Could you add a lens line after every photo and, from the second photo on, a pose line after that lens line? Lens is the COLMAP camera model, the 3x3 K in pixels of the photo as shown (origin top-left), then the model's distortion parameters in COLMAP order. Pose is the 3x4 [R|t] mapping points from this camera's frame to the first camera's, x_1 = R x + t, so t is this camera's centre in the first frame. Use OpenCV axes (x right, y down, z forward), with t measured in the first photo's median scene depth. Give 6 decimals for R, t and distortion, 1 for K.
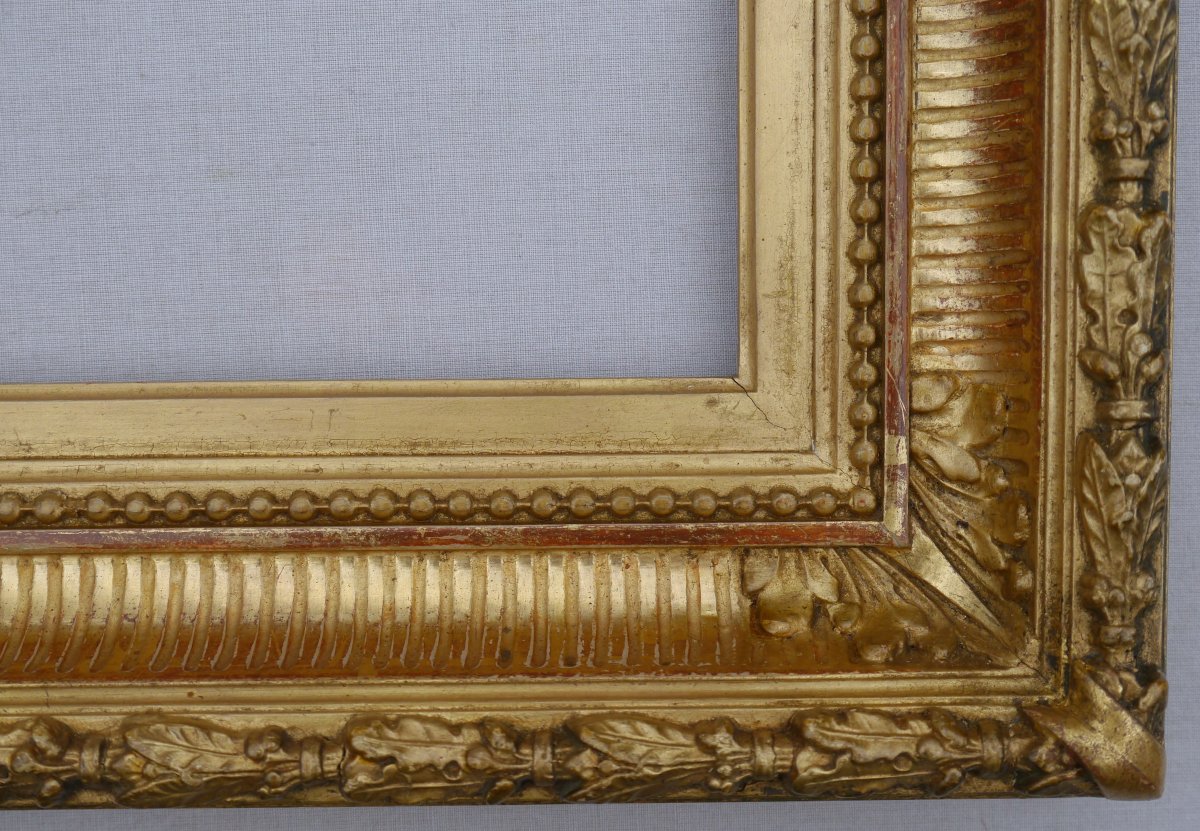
lens RADIAL K [[1812.3, 0, 650.7], [0, 1812.3, 482.7], [0, 0, 1]] dist [-0.041354, 0.010082]
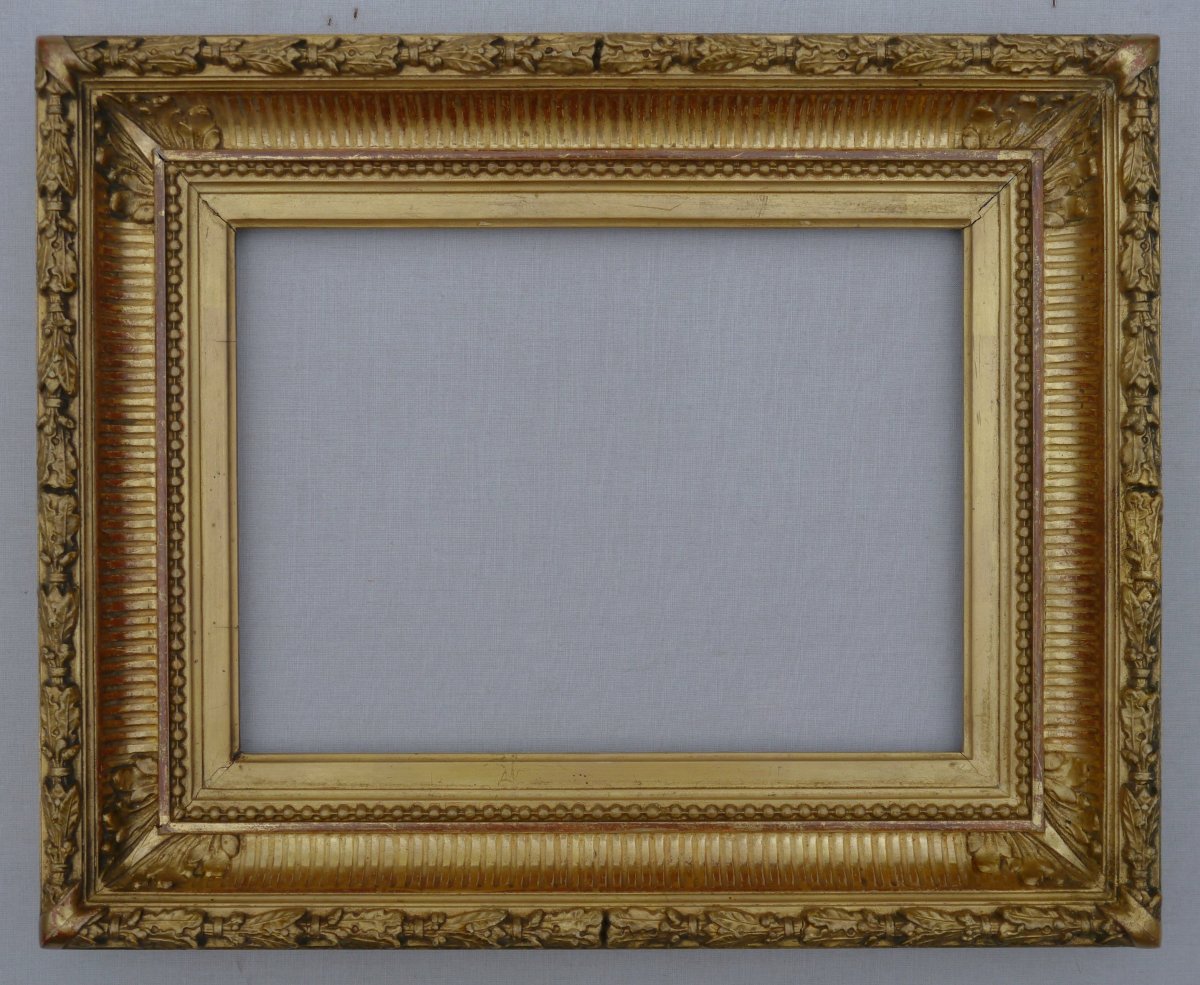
lens RADIAL K [[1943.1, 0, 618.0], [0, 1943.1, 484.2], [0, 0, 1]] dist [-0.096063, 0.286251]
pose [[0.999891, 0.007278, -0.012882, -0.361014], [-0.008556, 0.994735, -0.102128, -0.146458], [0.012071, 0.102227, 0.994688, -1.435916]]
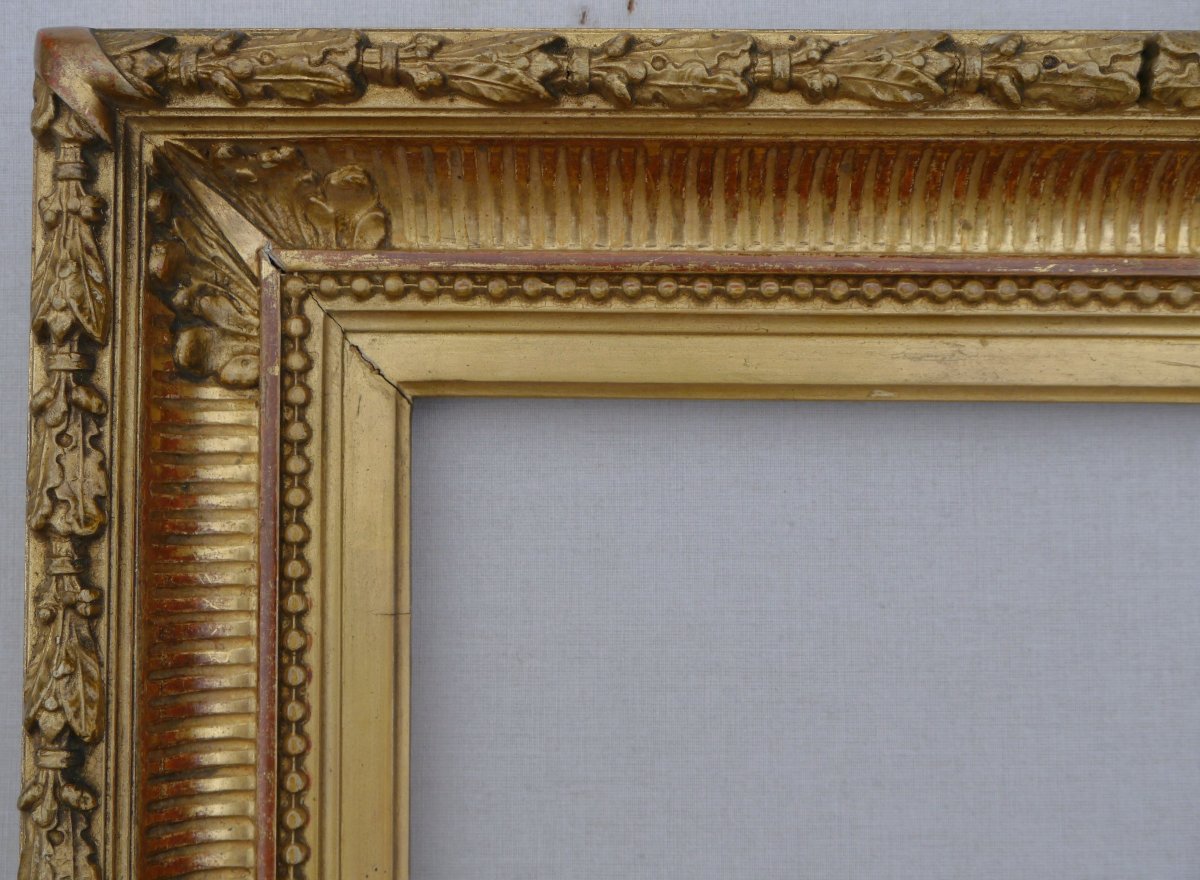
lens RADIAL K [[1722.7, 0, 600.0], [0, 1722.7, 440.0], [0, 0, 1]] dist [-0.051791, 0.096608]
pose [[0.999247, 0.015320, -0.035645, -0.715941], [-0.020441, 0.988768, -0.148051, -0.523227], [0.032977, 0.148668, 0.988337, -0.154993]]
